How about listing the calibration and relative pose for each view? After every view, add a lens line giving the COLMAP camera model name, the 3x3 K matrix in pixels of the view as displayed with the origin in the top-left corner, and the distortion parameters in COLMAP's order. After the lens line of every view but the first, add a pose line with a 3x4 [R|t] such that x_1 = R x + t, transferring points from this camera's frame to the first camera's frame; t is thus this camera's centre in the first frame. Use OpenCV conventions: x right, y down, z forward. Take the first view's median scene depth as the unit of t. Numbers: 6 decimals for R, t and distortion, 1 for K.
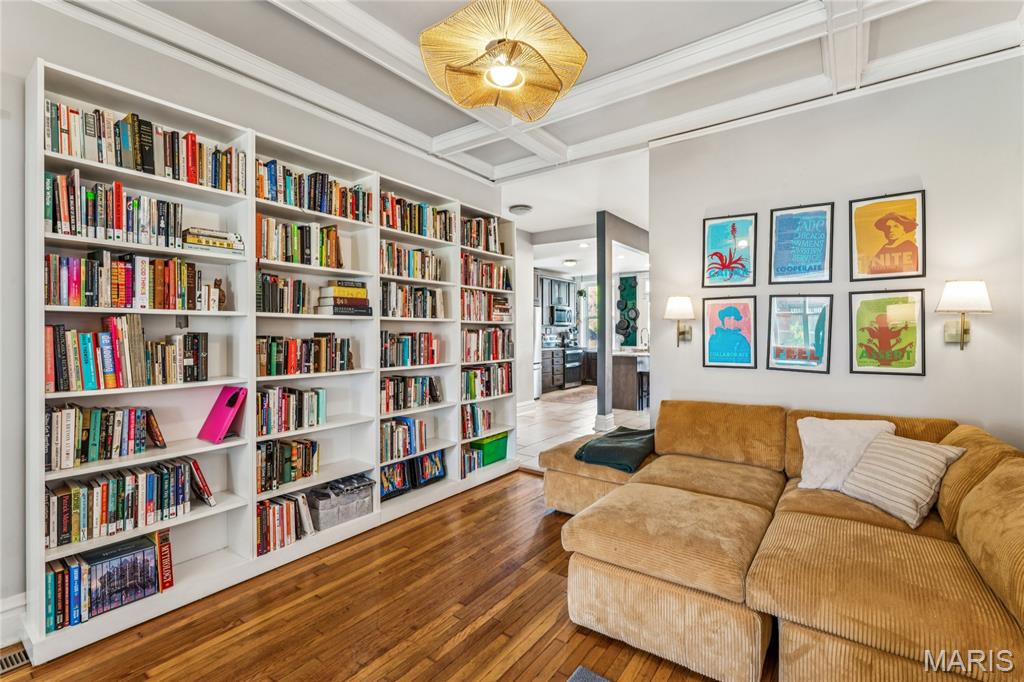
lens RADIAL K [[460.6, 0, 513.7], [0, 460.6, 333.8], [0, 0, 1]] dist [0.002599, 0.000596]
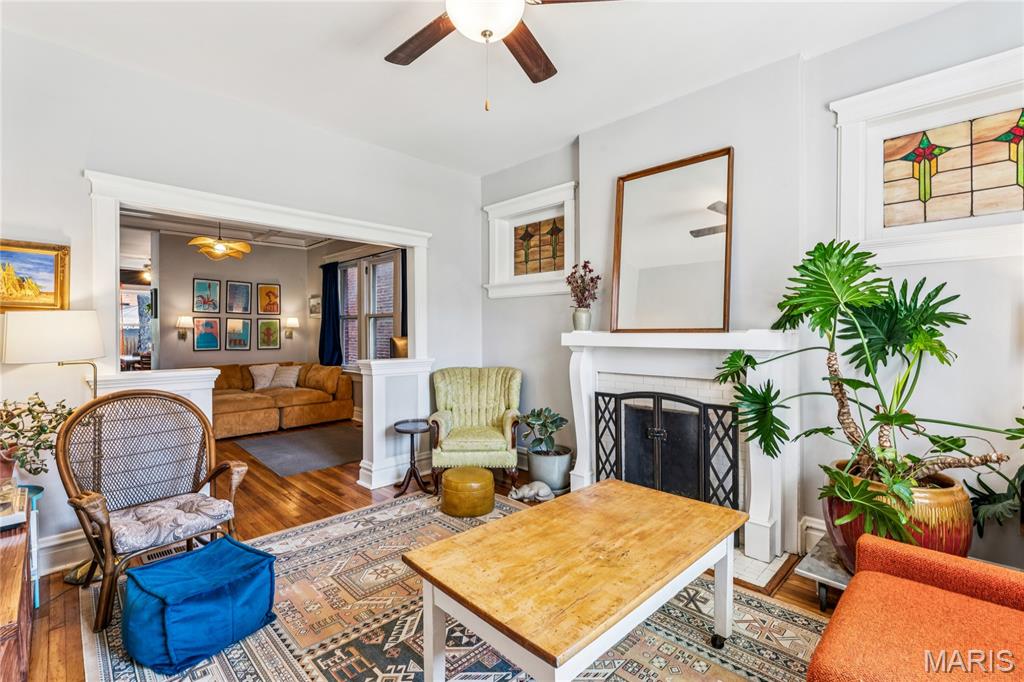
lens RADIAL K [[460.6, 0, 515.0], [0, 460.6, 334.8], [0, 0, 1]] dist [0.002599, 0.000596]
pose [[0.152405, -0.002760, 0.988314, -1.640124], [0.006355, 0.999978, 0.001813, 0.006444], [-0.988298, 0.006005, 0.152419, -0.841763]]
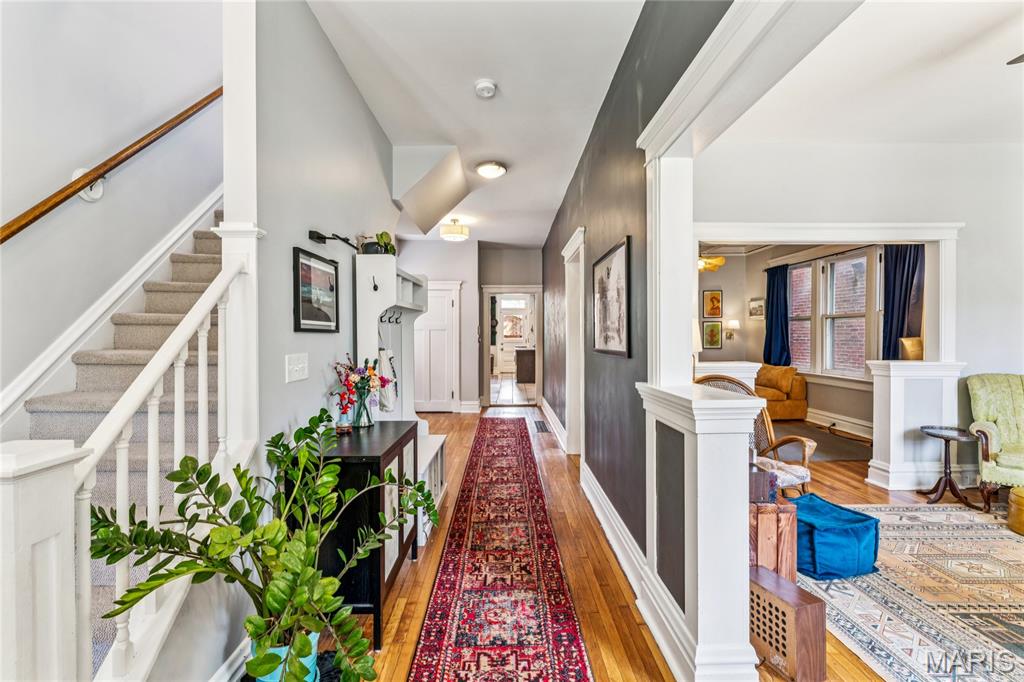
lens RADIAL K [[460.6, 0, 509.9], [0, 460.6, 341.2], [0, 0, 1]] dist [0.002599, 0.000596]
pose [[0.799847, -0.009062, 0.600136, -2.074049], [0.005184, 0.999953, 0.008190, 0.005128], [-0.600182, -0.003440, 0.799856, -0.631286]]
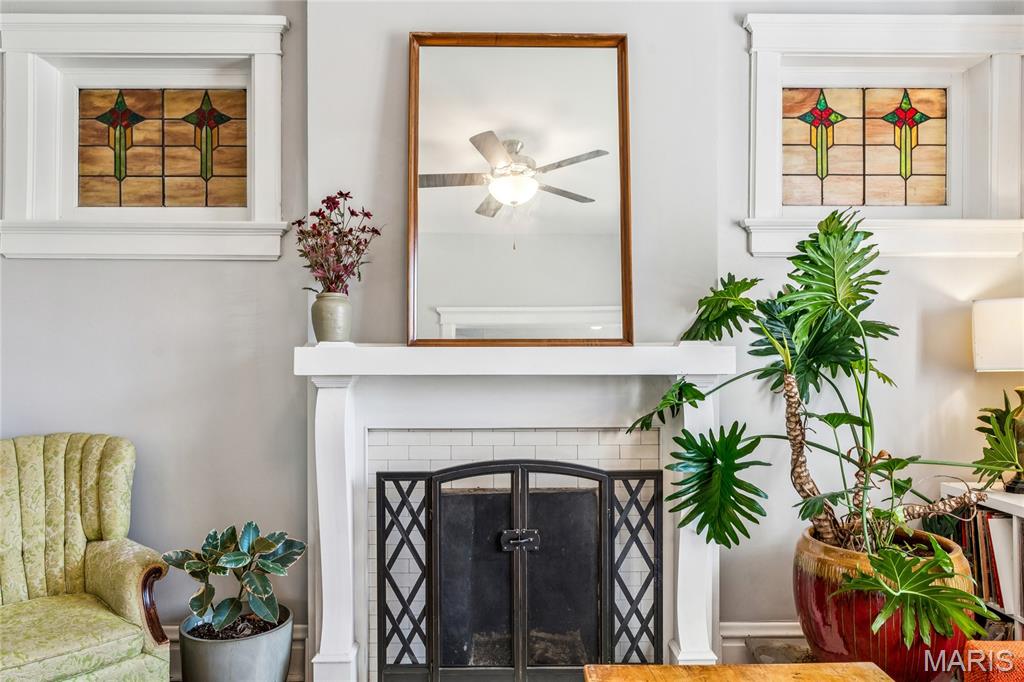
lens RADIAL K [[711.2, 0, 512.3], [0, 711.2, 343.1], [0, 0, 1]] dist [0.009127, 0.001552]
pose [[-0.596485, 0.009197, 0.802571, -1.233134], [0.006253, 0.999957, -0.006811, 0.007635], [-0.802600, 0.000956, -0.596517, -0.487694]]
